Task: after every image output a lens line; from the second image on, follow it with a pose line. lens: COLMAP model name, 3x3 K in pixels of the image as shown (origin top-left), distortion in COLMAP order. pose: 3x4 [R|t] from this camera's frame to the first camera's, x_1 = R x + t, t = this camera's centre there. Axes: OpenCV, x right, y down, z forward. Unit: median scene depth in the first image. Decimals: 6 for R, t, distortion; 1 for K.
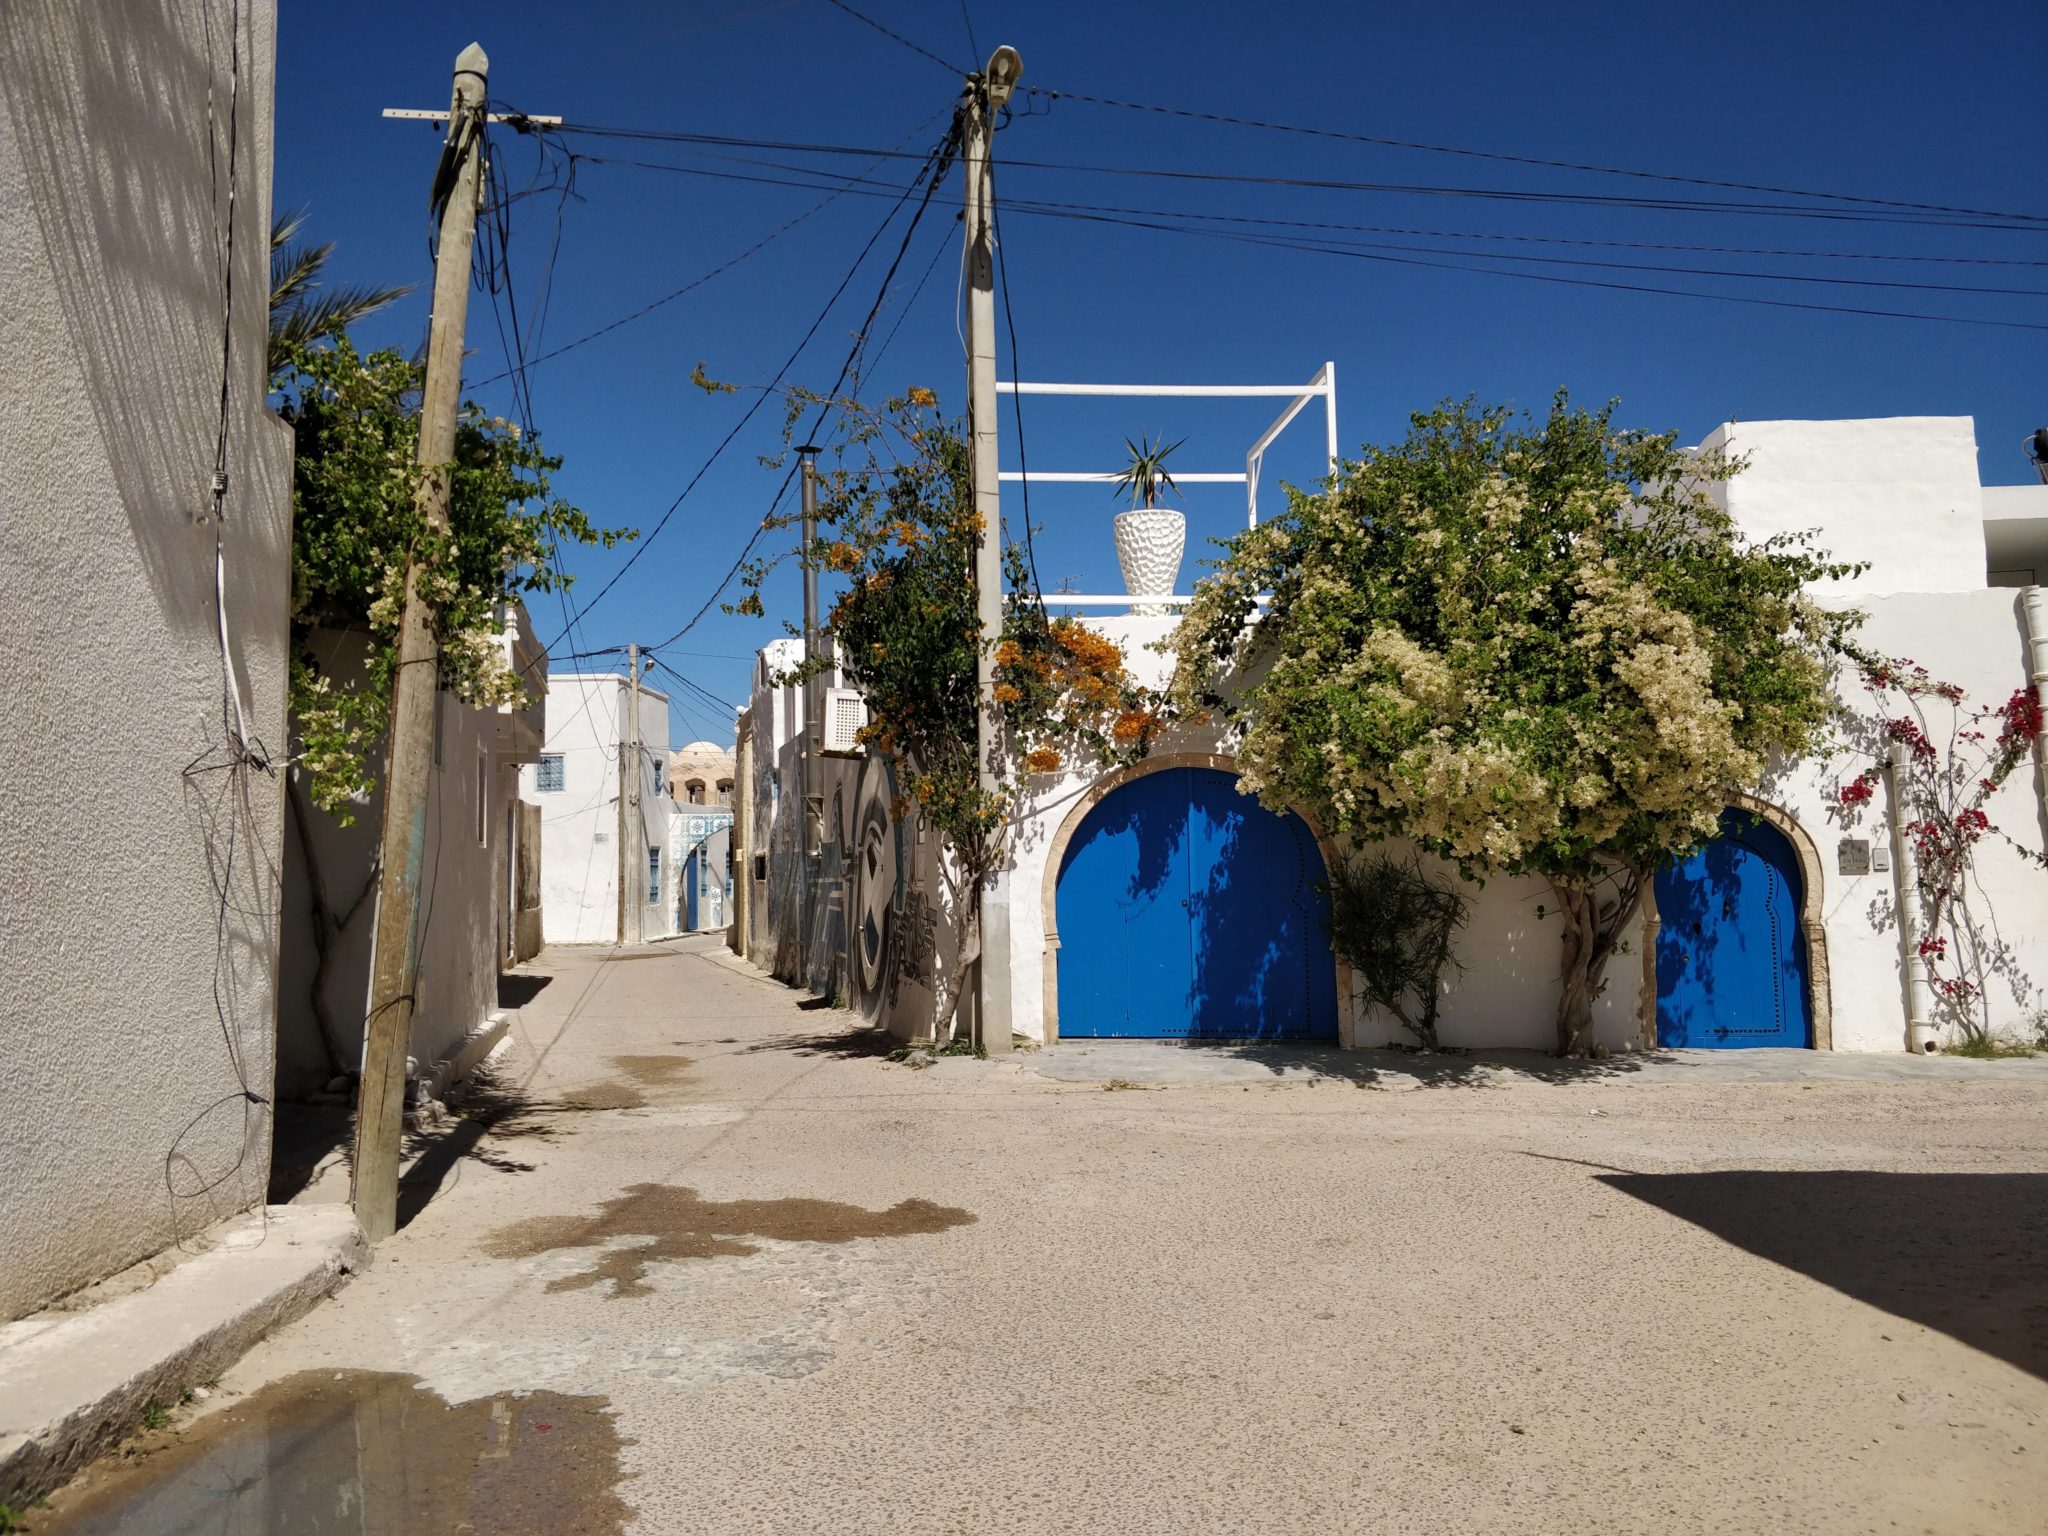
lens RADIAL K [[1426.7, 0, 1024.0], [0, 1426.7, 768.0], [0, 0, 1]] dist [0.241370, 0.000234]
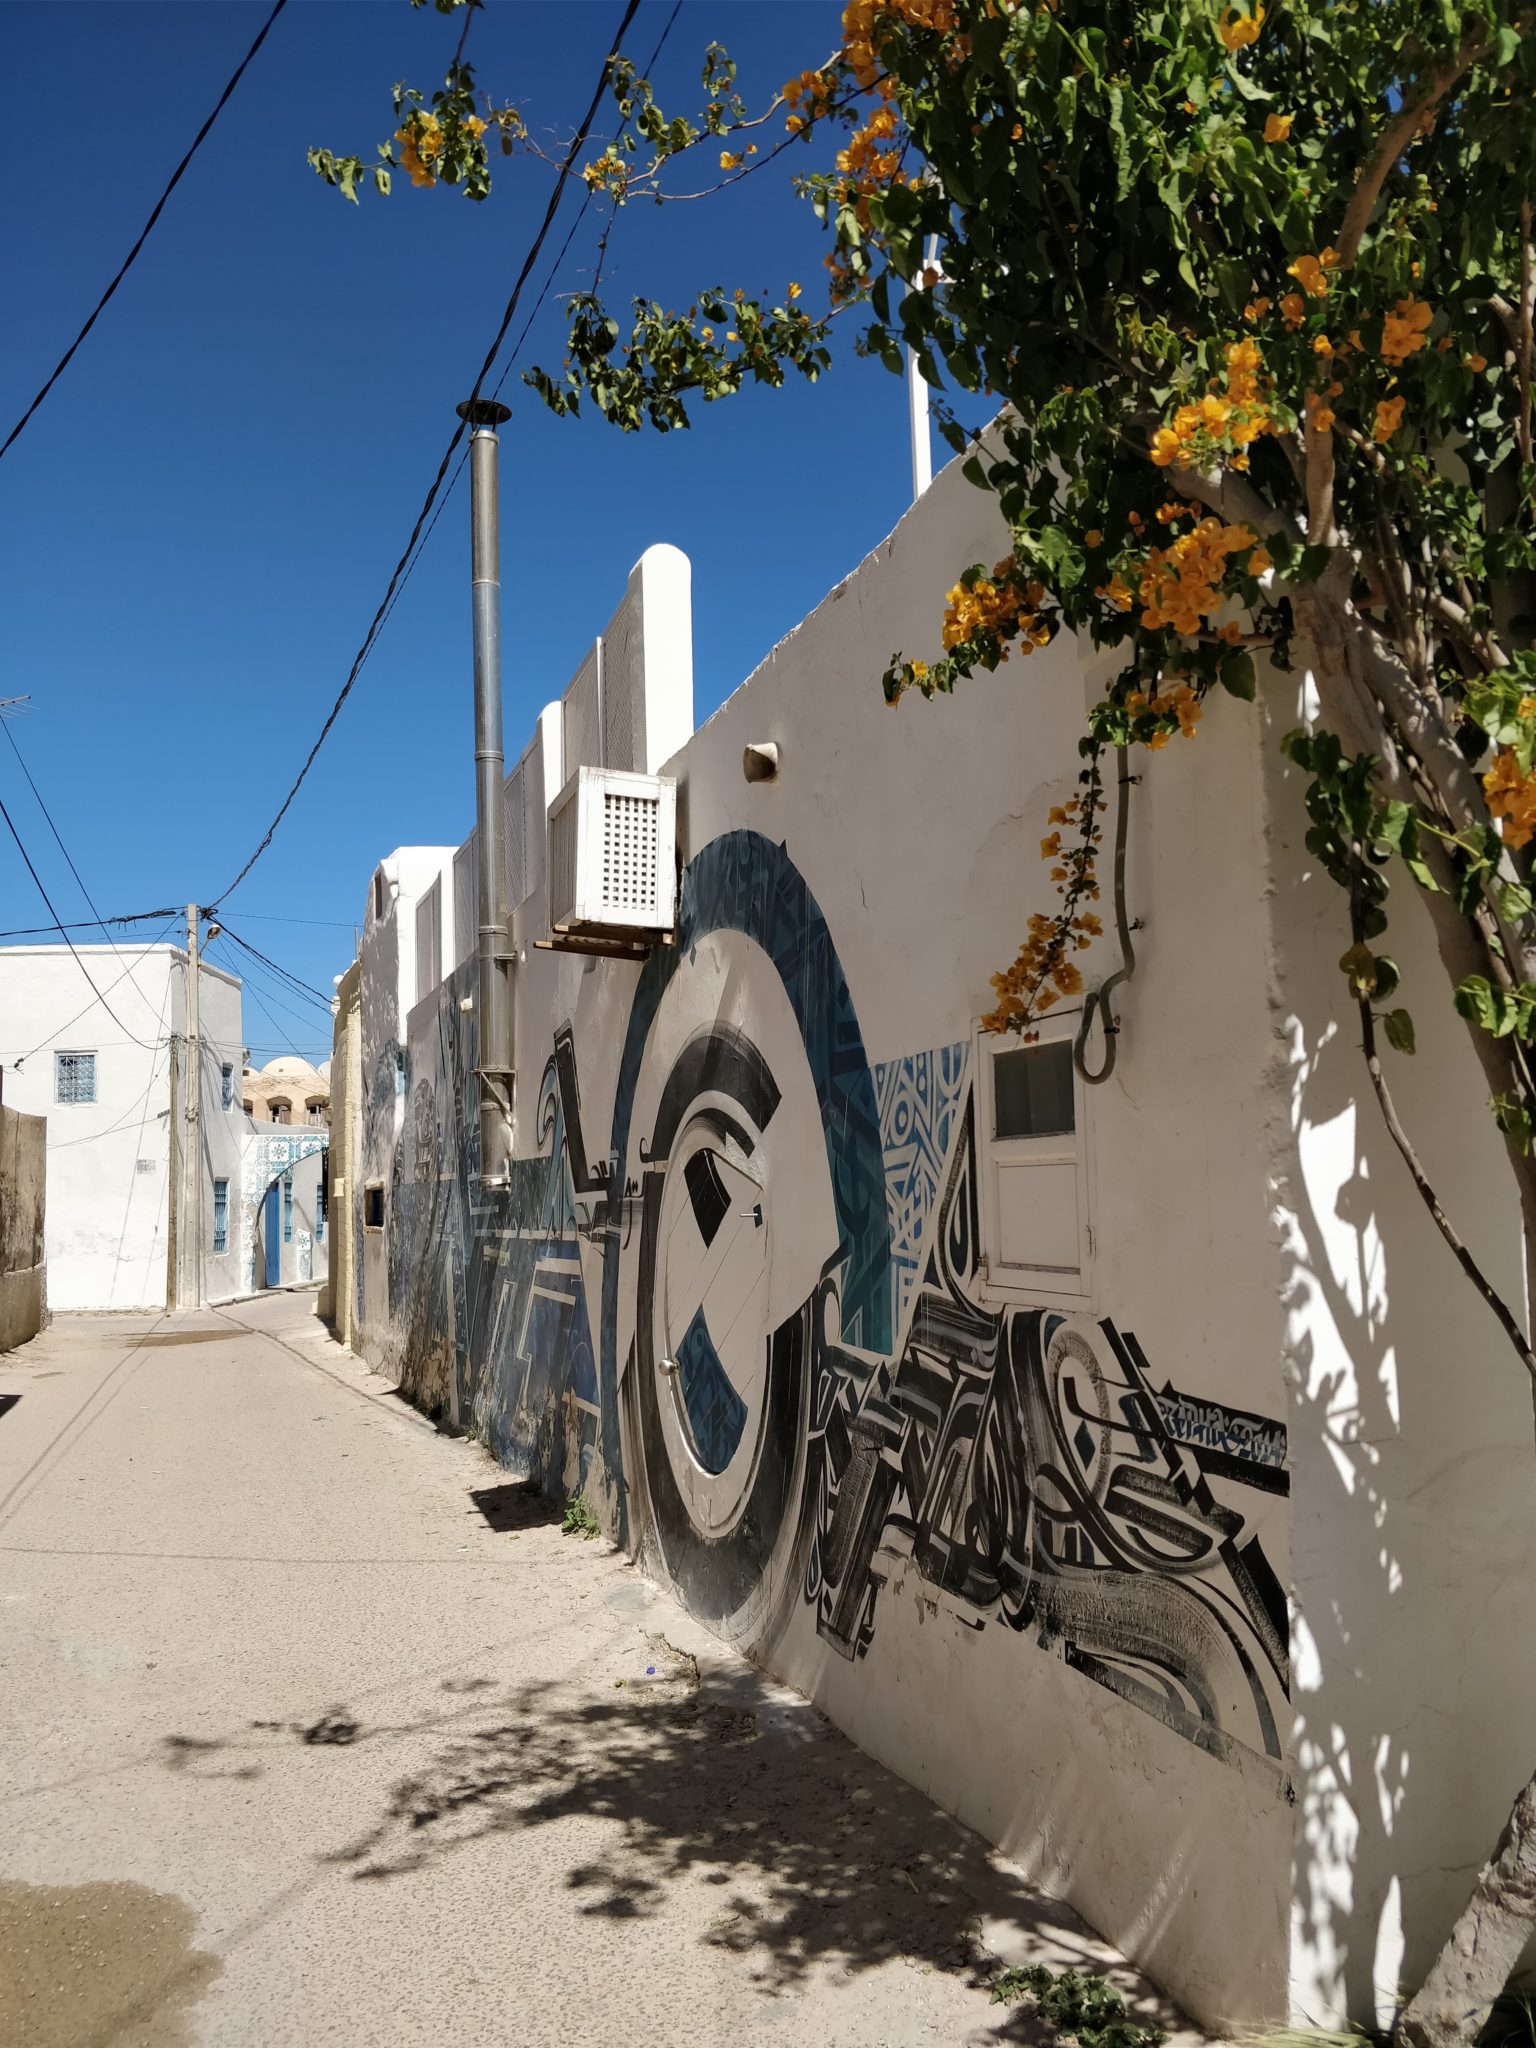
lens RADIAL K [[1695.2, 0, 767.1], [0, 1695.2, 1056.9], [0, 0, 1]] dist [0.175769, -0.002171]
pose [[0.998619, 0.001116, 0.052528, -0.049586], [-0.000282, 0.999874, -0.015877, 0.015103], [-0.052539, 0.015840, 0.998493, 0.235151]]
